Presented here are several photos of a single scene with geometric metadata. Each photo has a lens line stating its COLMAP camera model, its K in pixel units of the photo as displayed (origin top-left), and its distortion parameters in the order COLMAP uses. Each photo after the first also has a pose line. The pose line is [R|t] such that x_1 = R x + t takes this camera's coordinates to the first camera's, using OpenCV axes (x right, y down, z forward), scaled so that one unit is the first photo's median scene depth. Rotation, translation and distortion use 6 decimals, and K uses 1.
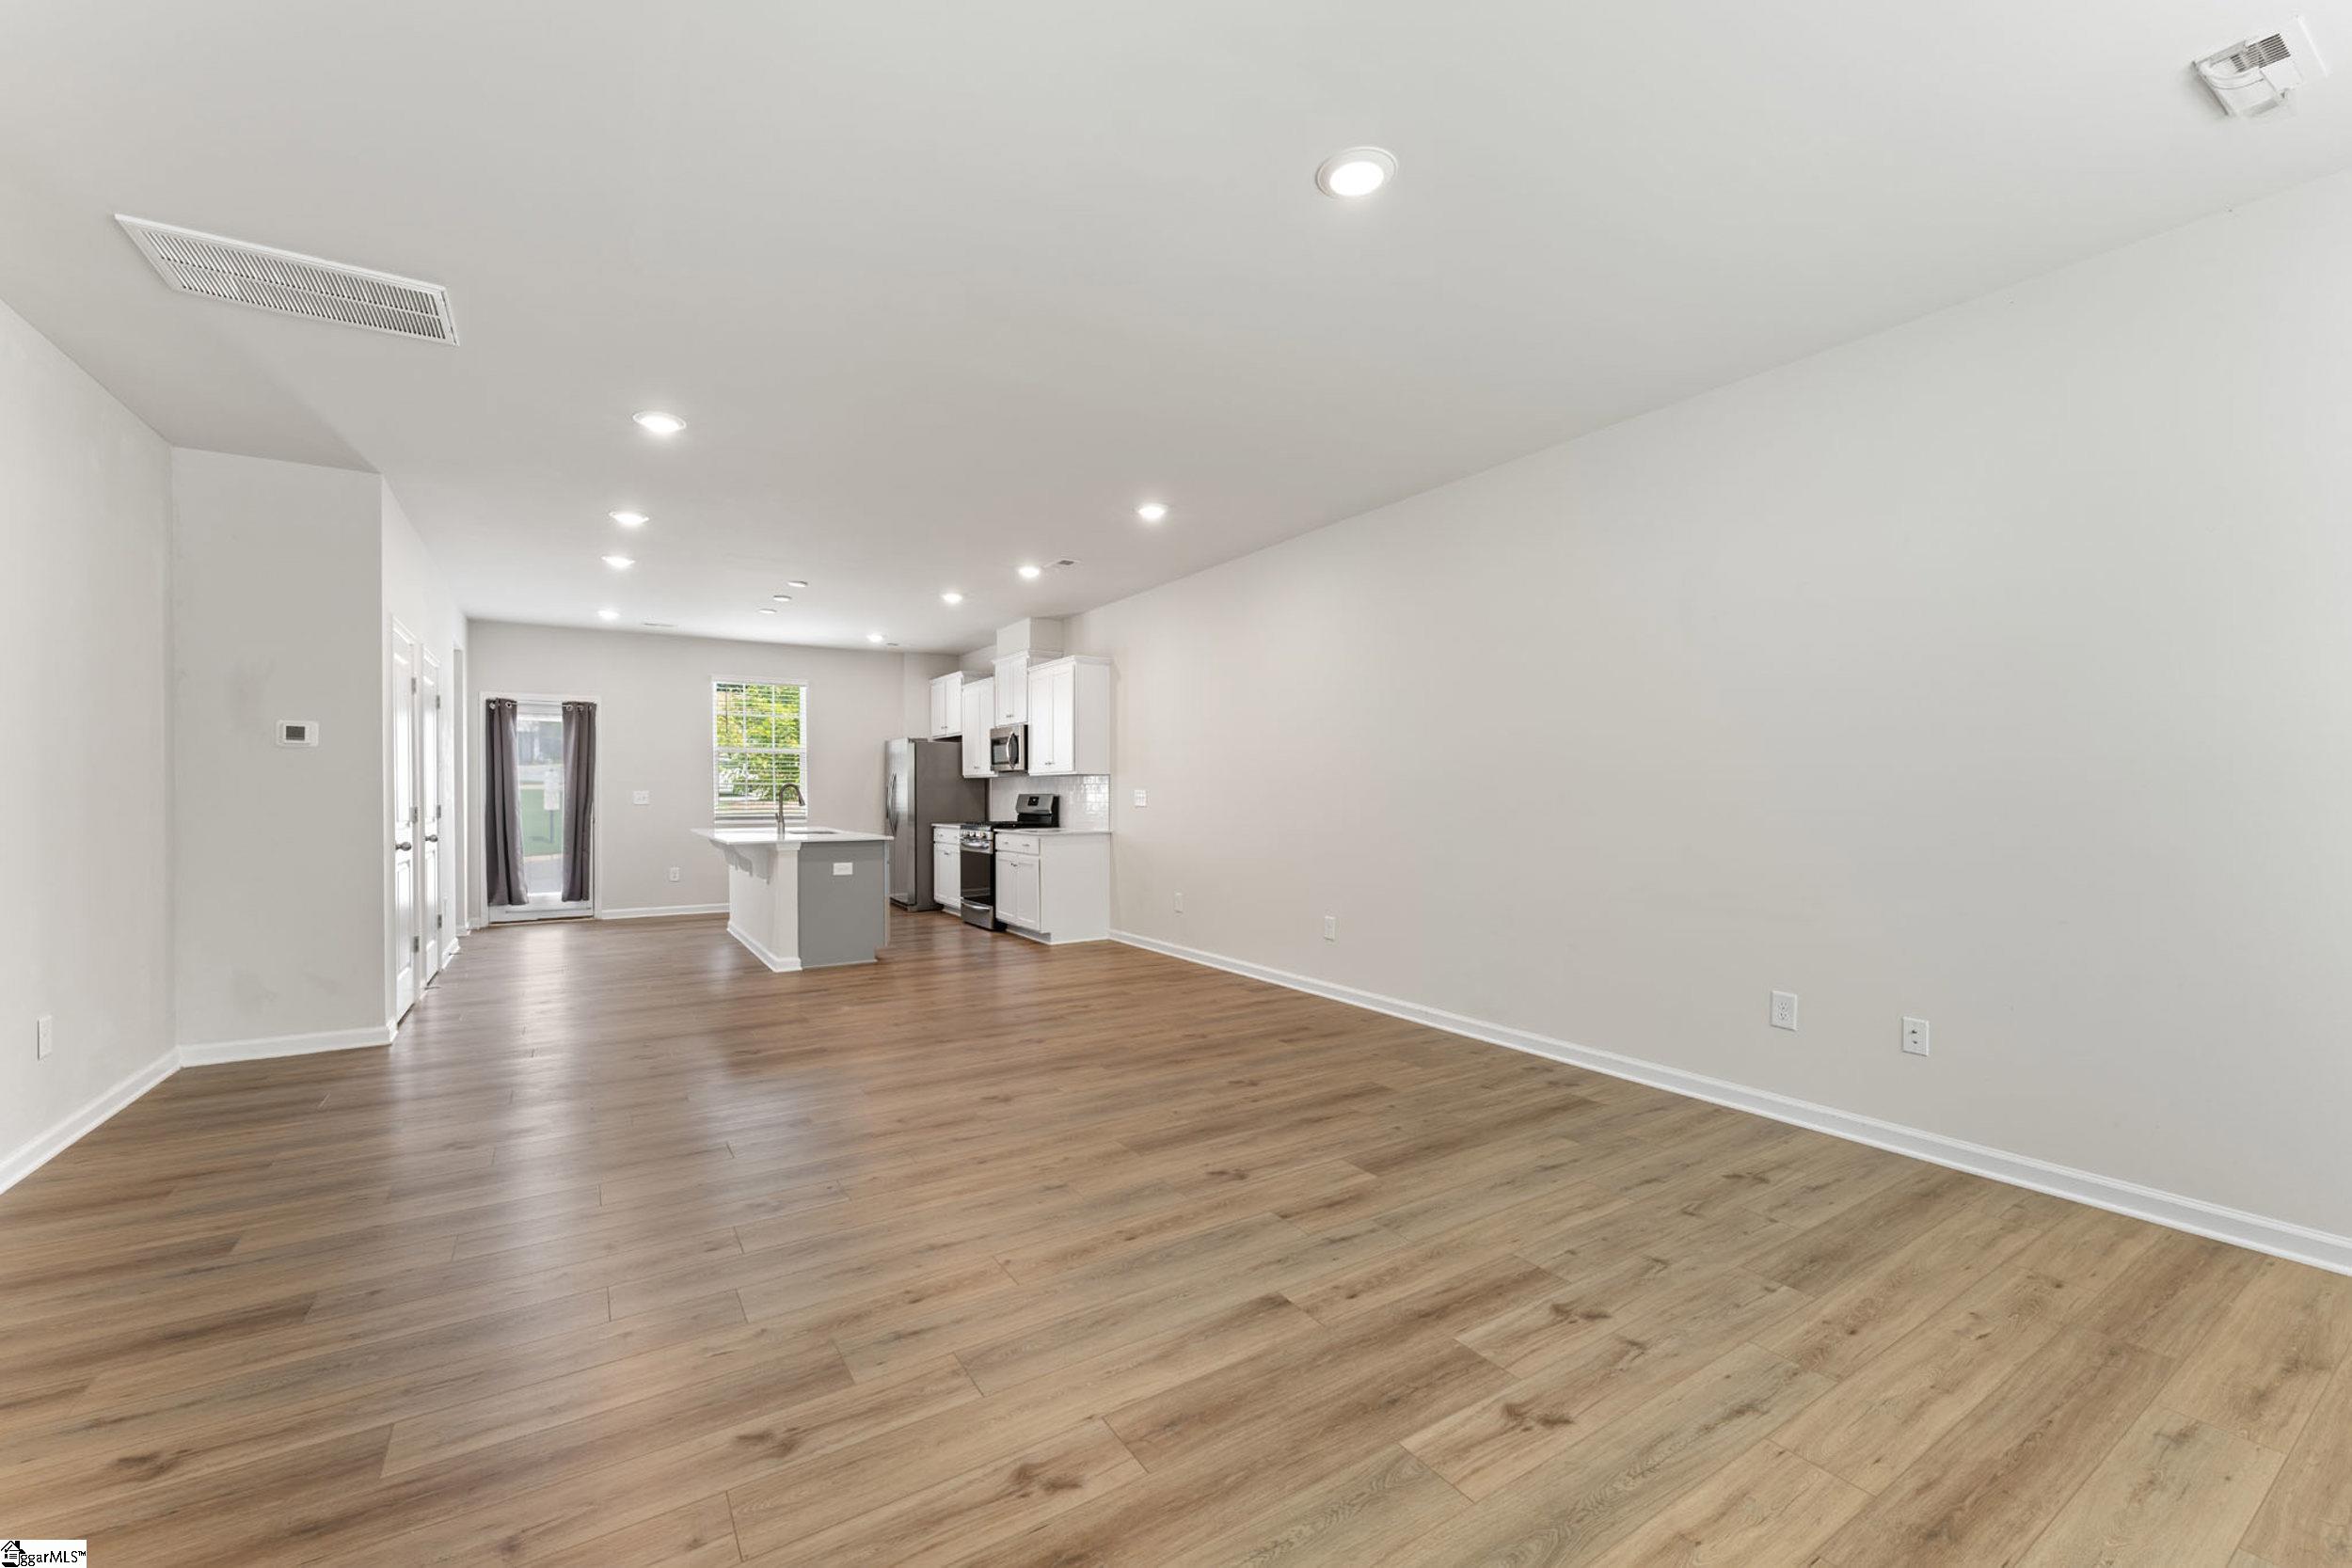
lens RADIAL K [[942.0, 0, 1148.3], [0, 942.0, 792.7], [0, 0, 1]] dist [0.000193, -0.000851]
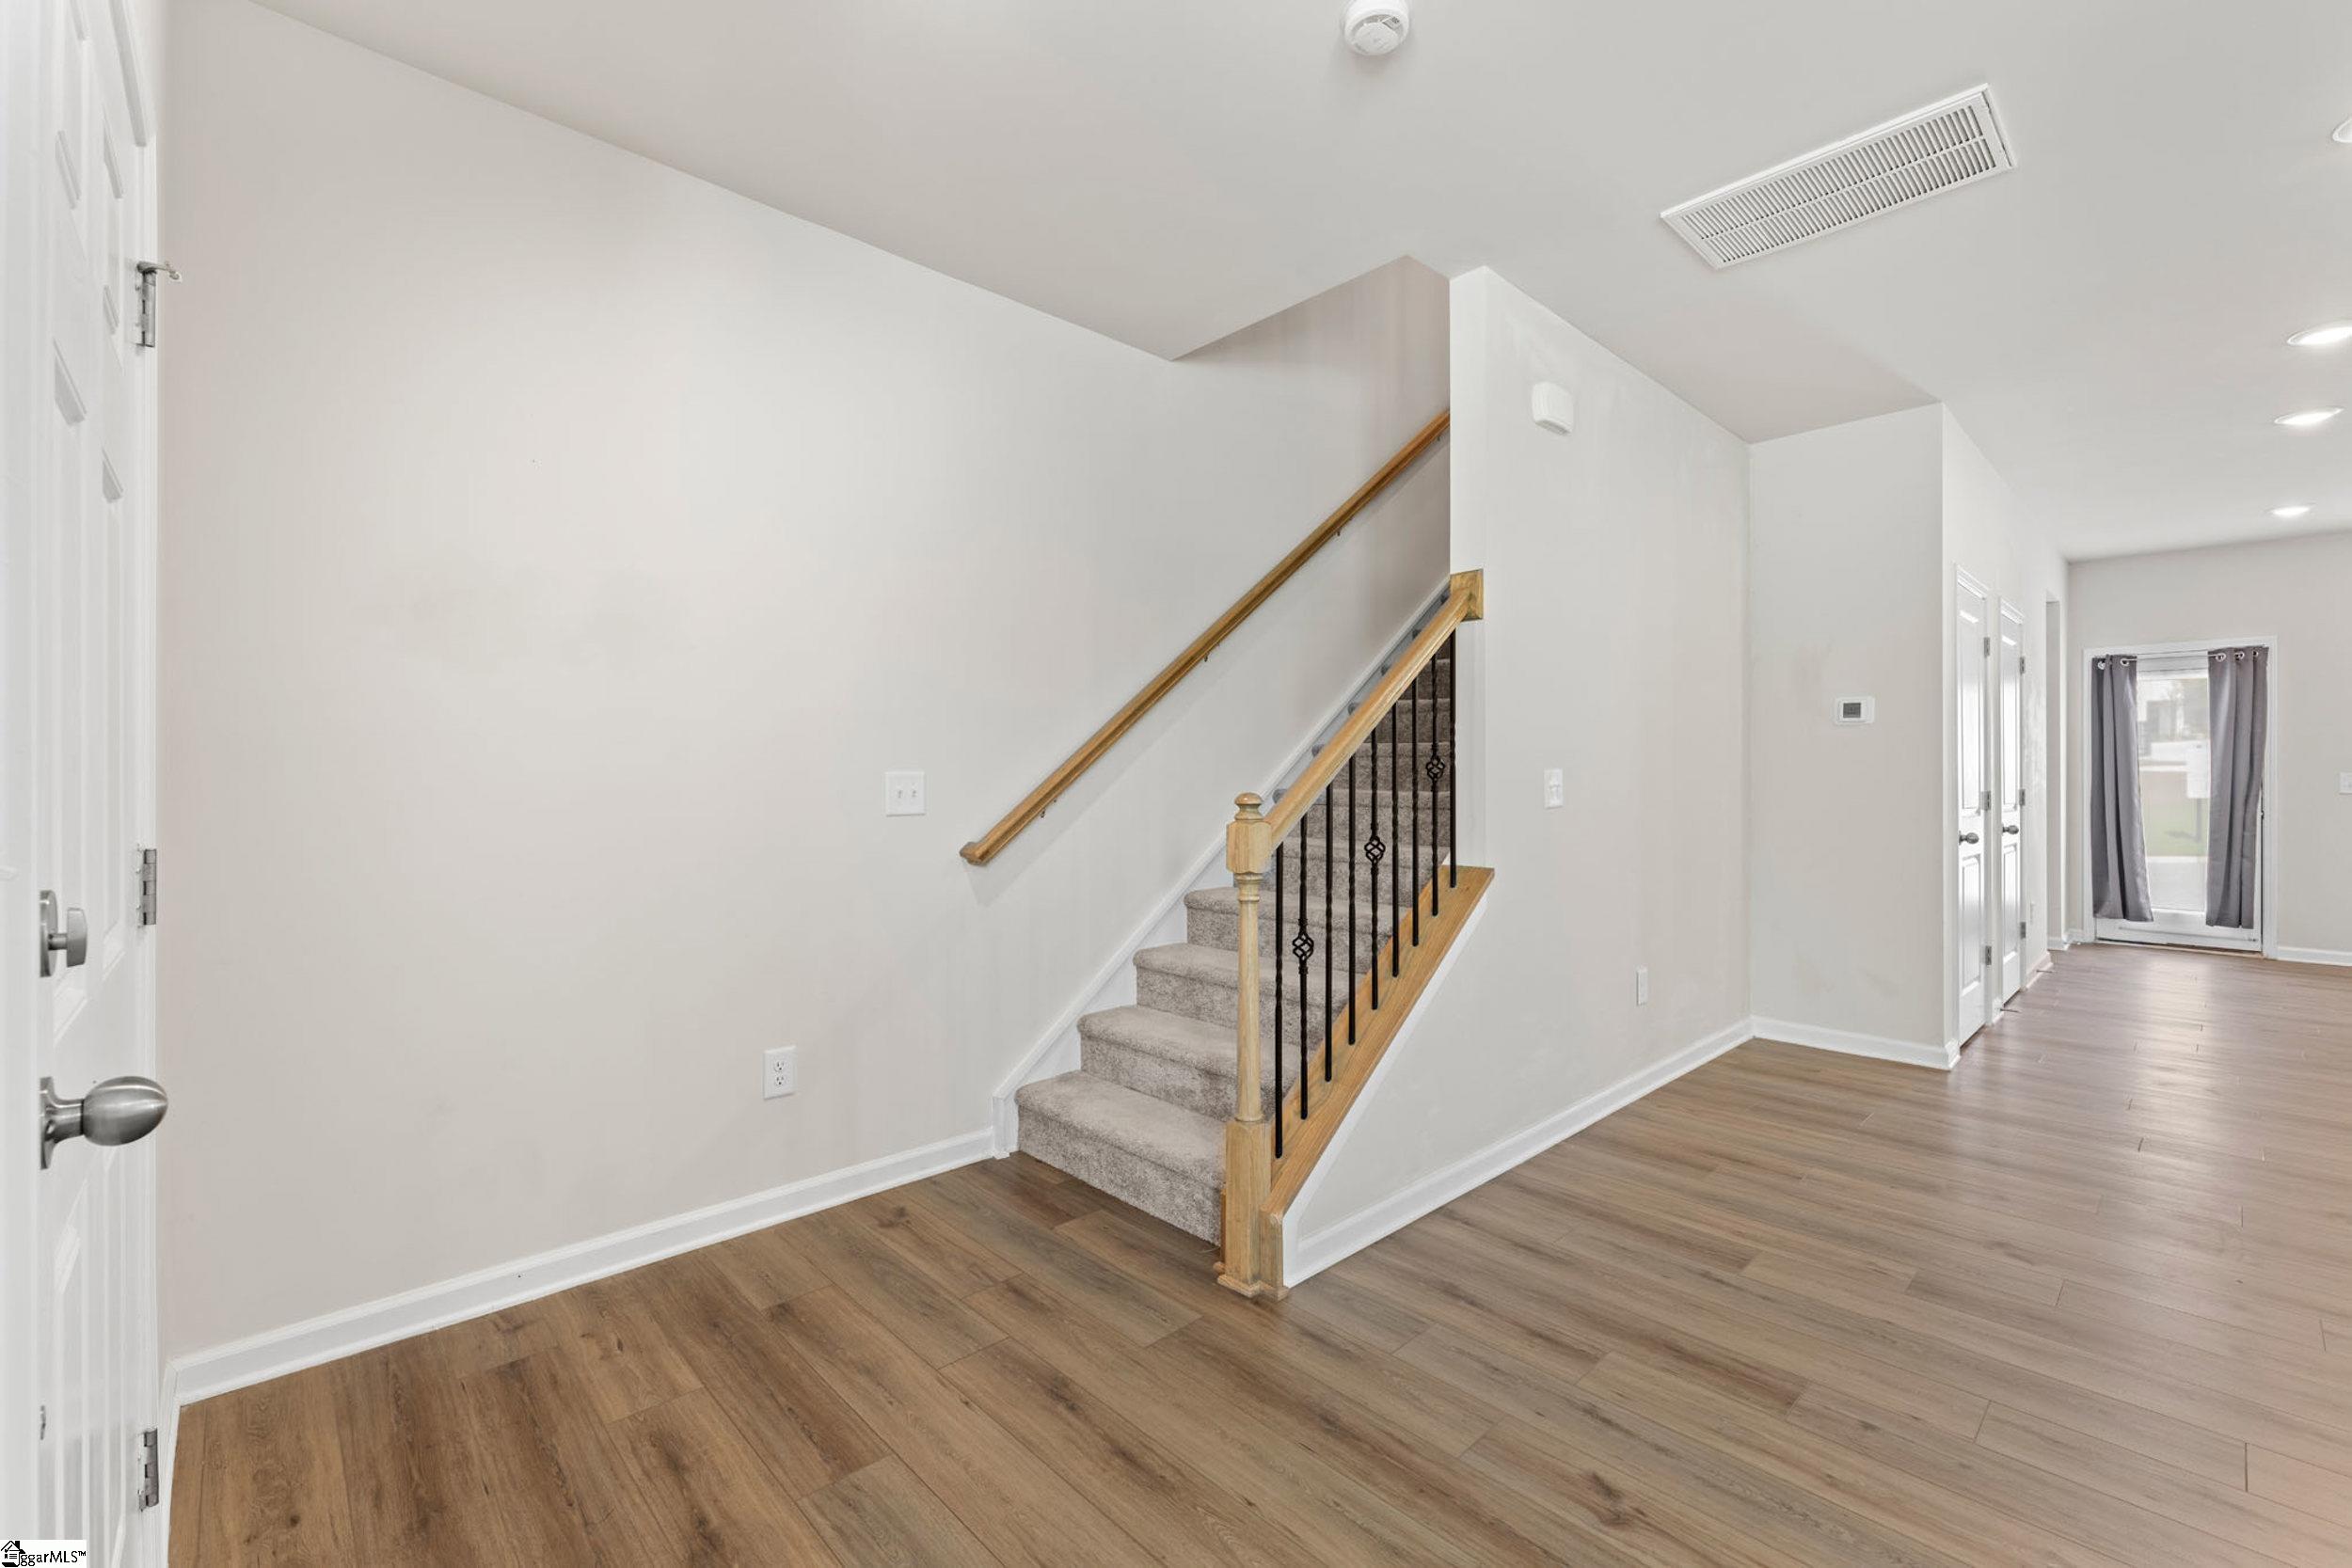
lens RADIAL K [[993.3, 0, 1186.0], [0, 993.3, 778.2], [0, 0, 1]] dist [-0.000257, -0.000420]
pose [[0.207138, 0.003920, -0.978304, -0.076000], [-0.001336, 0.999992, 0.003724, 0.001442], [0.978311, 0.000536, 0.207142, 0.146852]]
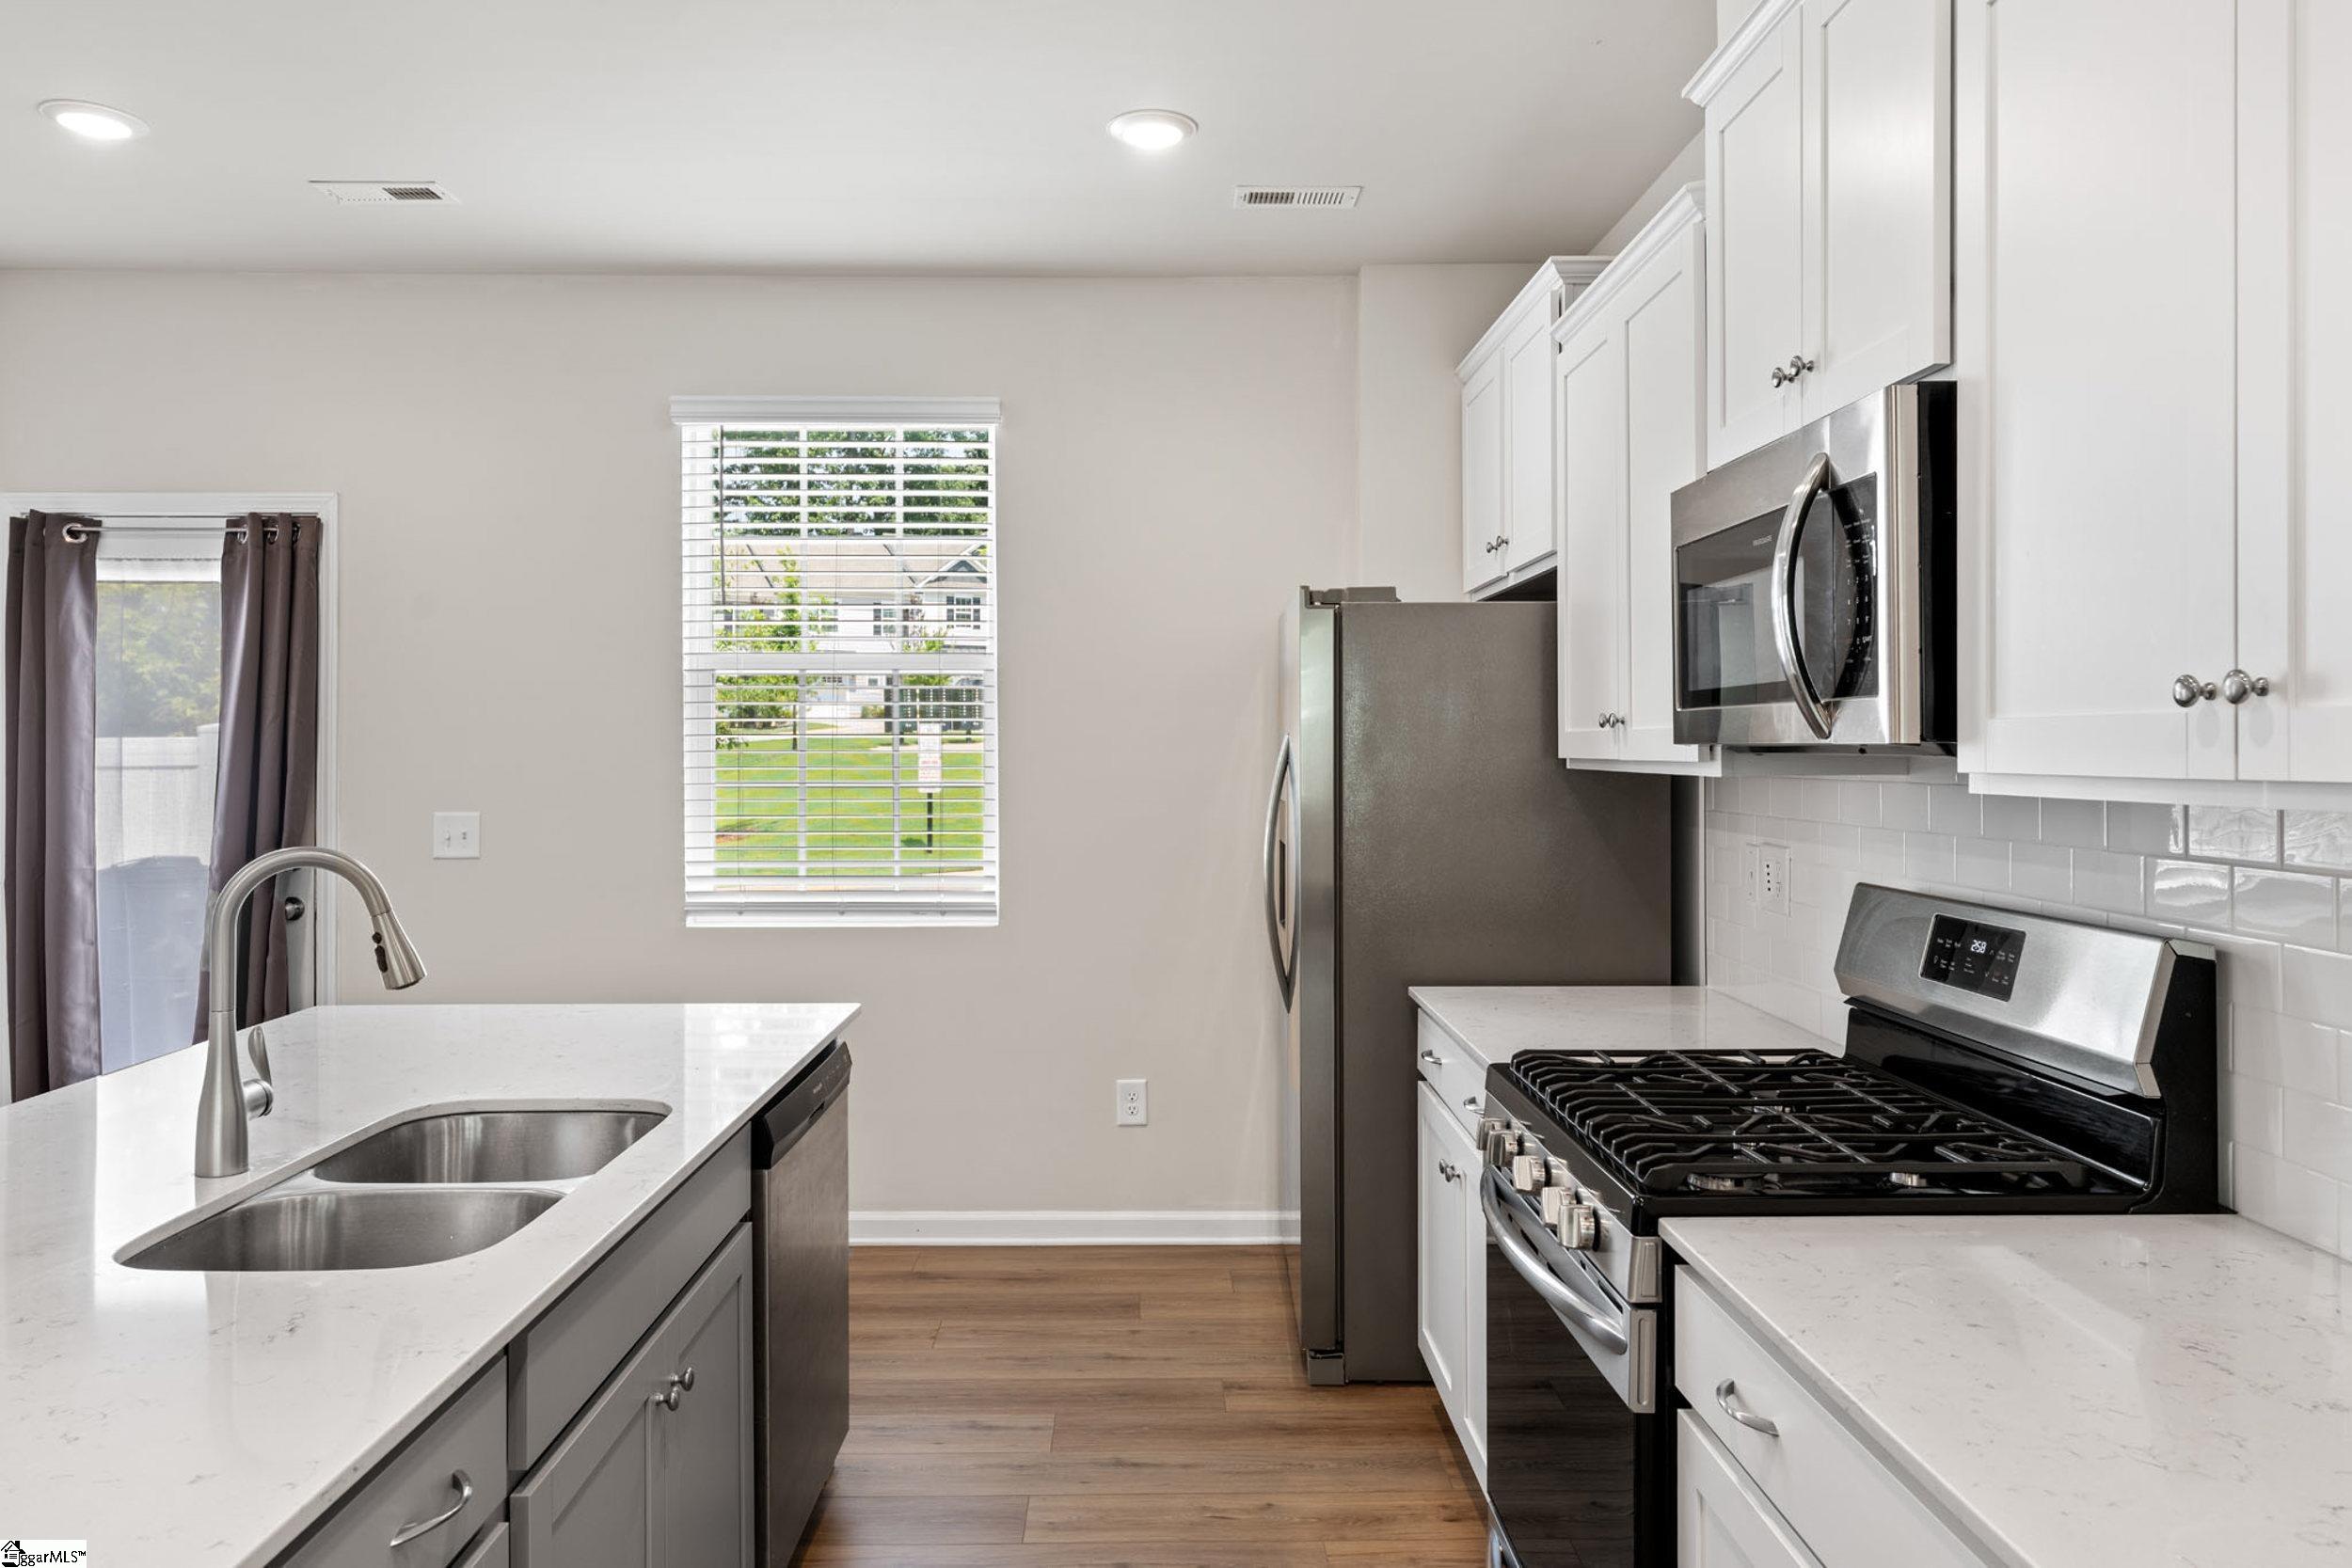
lens RADIAL K [[1644.8, 0, 1179.5], [0, 1644.8, 759.4], [0, 0, 1]] dist [0.026909, 0.000047]
pose [[0.873036, 0.002408, -0.487650, -0.204853], [0.000704, 0.999981, 0.006199, -0.044974], [0.487655, -0.005756, 0.873017, 1.413326]]
